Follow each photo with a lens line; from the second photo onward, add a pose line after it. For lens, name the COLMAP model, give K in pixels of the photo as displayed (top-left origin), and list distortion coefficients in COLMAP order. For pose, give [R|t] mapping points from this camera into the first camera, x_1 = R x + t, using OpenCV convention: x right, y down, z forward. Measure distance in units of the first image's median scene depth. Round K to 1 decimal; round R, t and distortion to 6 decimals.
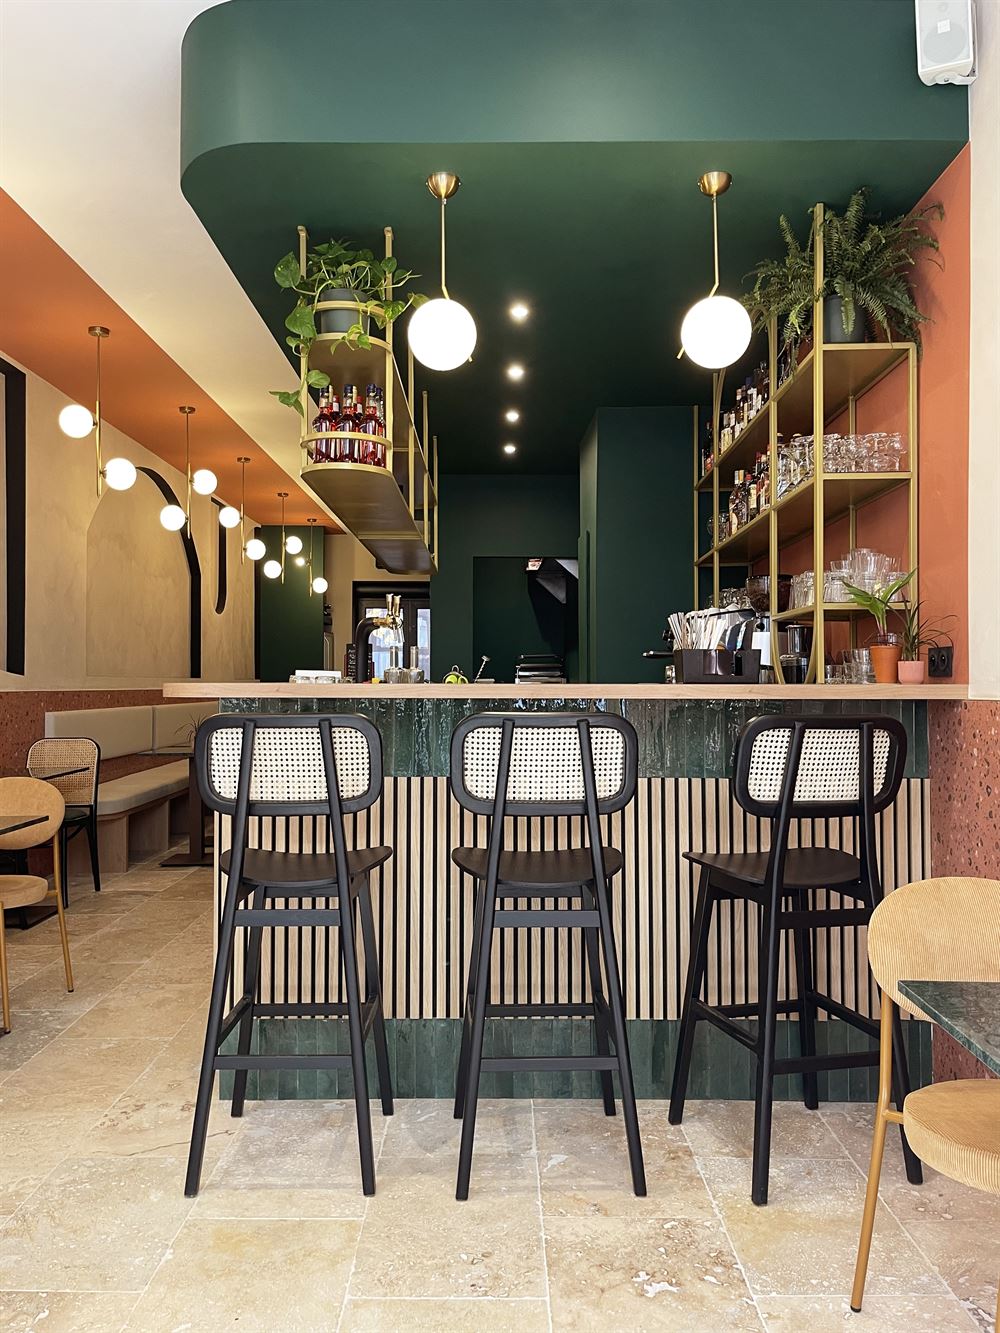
lens RADIAL K [[1016.1, 0, 514.1], [0, 1016.1, 671.4], [0, 0, 1]] dist [0.068255, -0.071690]
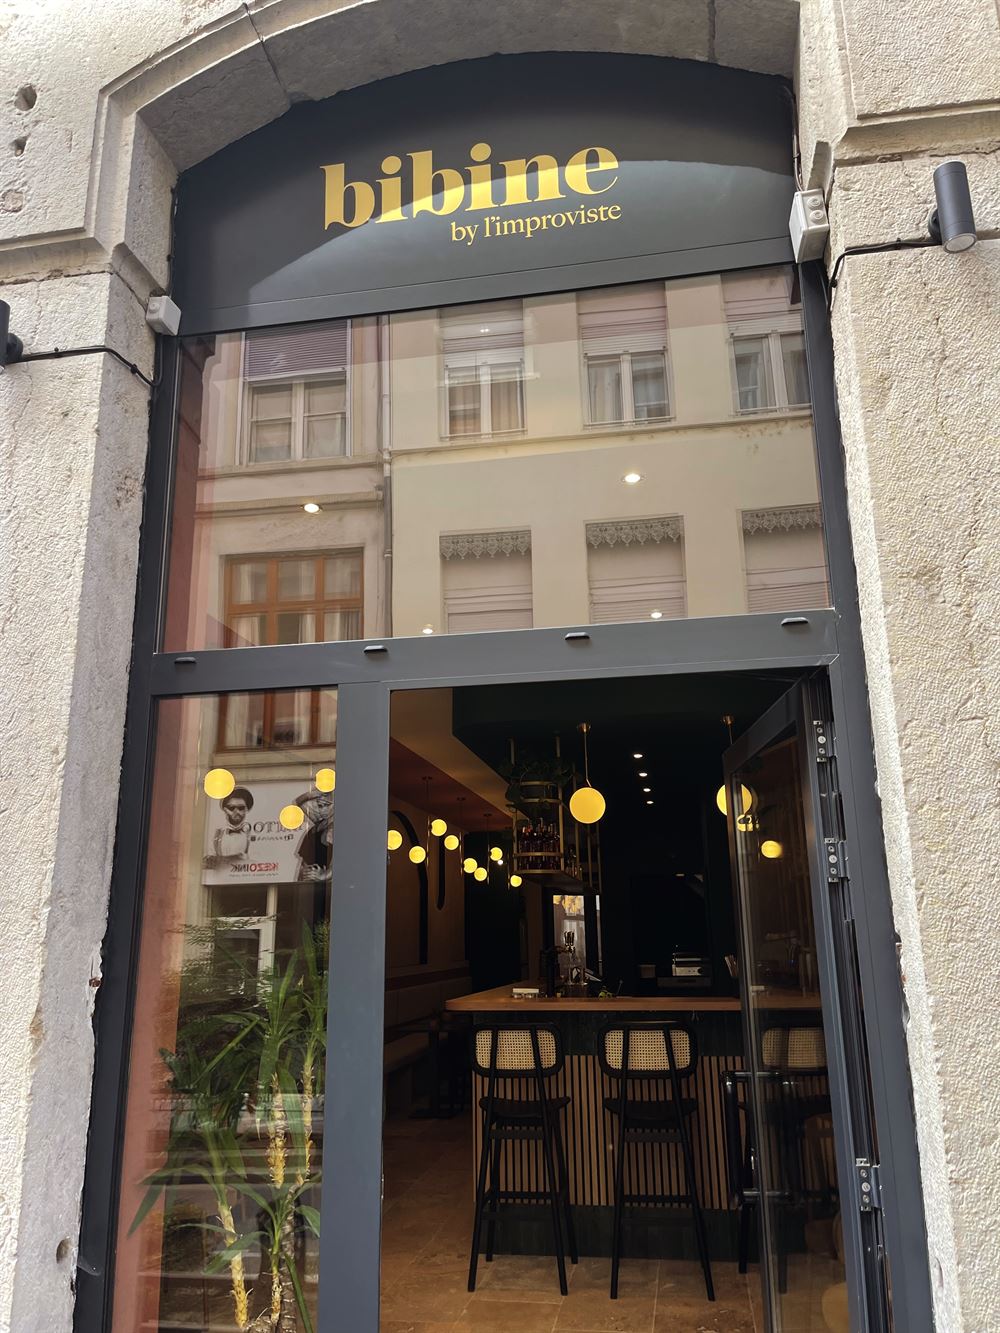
lens RADIAL K [[1016.1, 0, 498.3], [0, 1016.1, 691.7], [0, 0, 1]] dist [0.068255, -0.071690]
pose [[0.979773, -0.063147, -0.189888, 0.137828], [0.019463, 0.974478, -0.223639, -0.117288], [0.199163, 0.215420, 0.955996, -0.868651]]
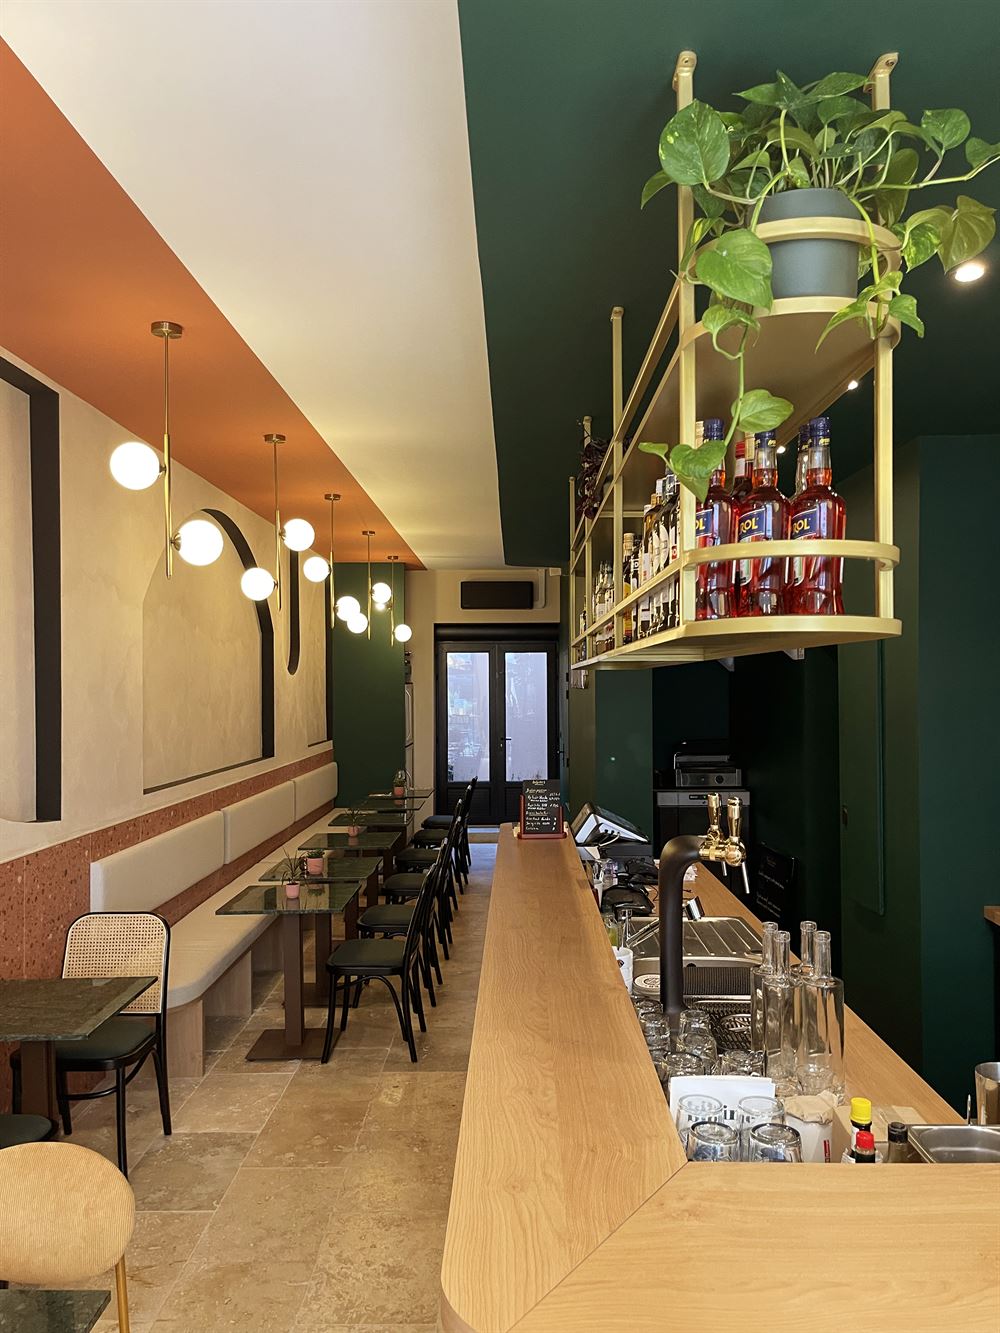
lens RADIAL K [[1016.1, 0, 503.9], [0, 1016.1, 690.6], [0, 0, 1]] dist [0.068255, -0.071690]
pose [[0.999195, -0.003499, -0.039952, -0.285102], [0.004151, 0.999859, 0.016253, -0.190104], [0.039890, -0.016406, 0.999069, 0.608580]]
